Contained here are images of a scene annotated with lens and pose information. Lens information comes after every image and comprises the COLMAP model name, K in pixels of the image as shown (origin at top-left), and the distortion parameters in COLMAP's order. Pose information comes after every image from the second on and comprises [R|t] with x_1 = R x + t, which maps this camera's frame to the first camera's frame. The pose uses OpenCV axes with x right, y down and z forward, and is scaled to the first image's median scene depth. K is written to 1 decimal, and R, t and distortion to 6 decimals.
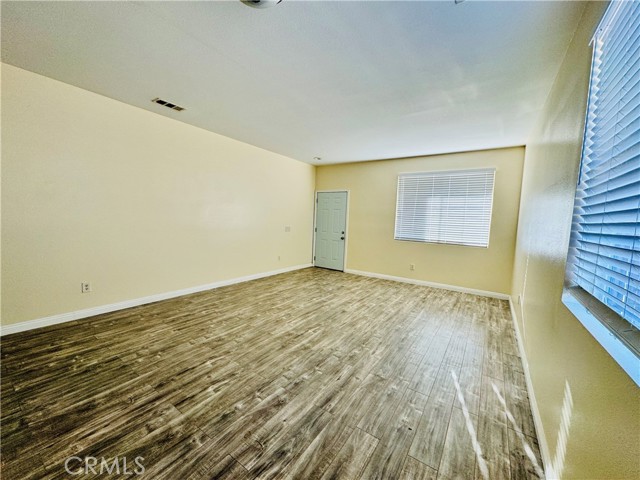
lens RADIAL K [[254.8, 0, 320.0], [0, 254.8, 240.0], [0, 0, 1]] dist [-0.001825, -0.000010]
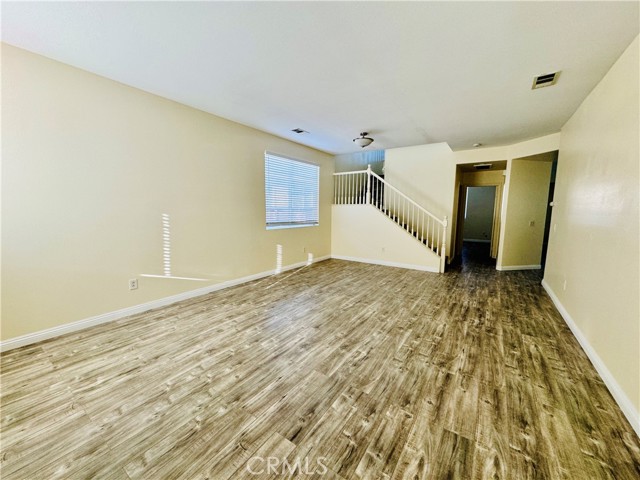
lens RADIAL K [[254.8, 0, 320.0], [0, 254.8, 240.0], [0, 0, 1]] dist [-0.001825, -0.000010]
pose [[-0.998585, -0.053085, -0.003256, 0.113189], [-0.052640, 0.977746, 0.203082, -0.151156], [-0.007597, 0.202966, -0.979156, 1.899938]]
